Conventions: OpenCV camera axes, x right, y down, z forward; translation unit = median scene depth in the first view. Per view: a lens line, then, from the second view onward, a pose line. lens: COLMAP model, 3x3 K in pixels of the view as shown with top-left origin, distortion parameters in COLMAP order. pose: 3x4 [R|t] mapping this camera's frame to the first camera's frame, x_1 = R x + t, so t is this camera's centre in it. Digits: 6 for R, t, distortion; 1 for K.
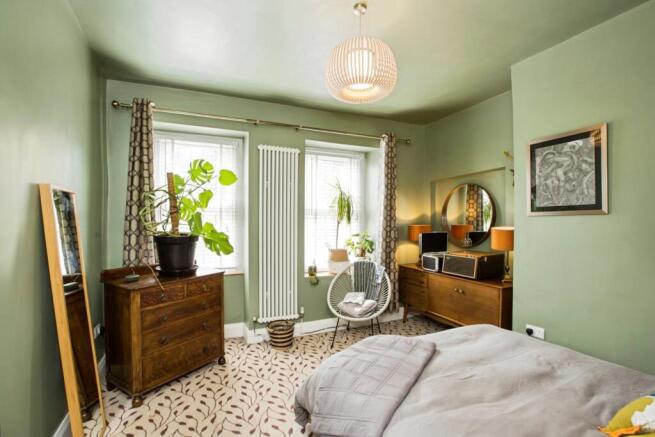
lens RADIAL K [[305.5, 0, 327.0], [0, 305.5, 212.8], [0, 0, 1]] dist [-0.055547, 0.019476]
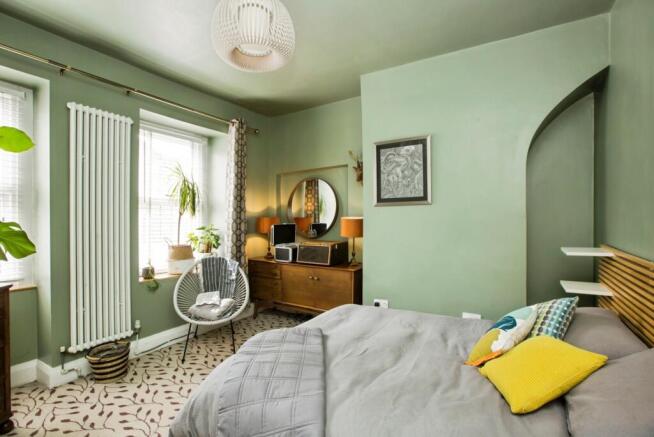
lens RADIAL K [[305.1, 0, 326.5], [0, 305.1, 212.8], [0, 0, 1]] dist [-0.055547, 0.019476]
pose [[0.826299, 0.007805, 0.563177, -0.120800], [-0.009660, 0.999953, 0.000314, 0.030345], [-0.563148, -0.005700, 0.826336, 0.098730]]
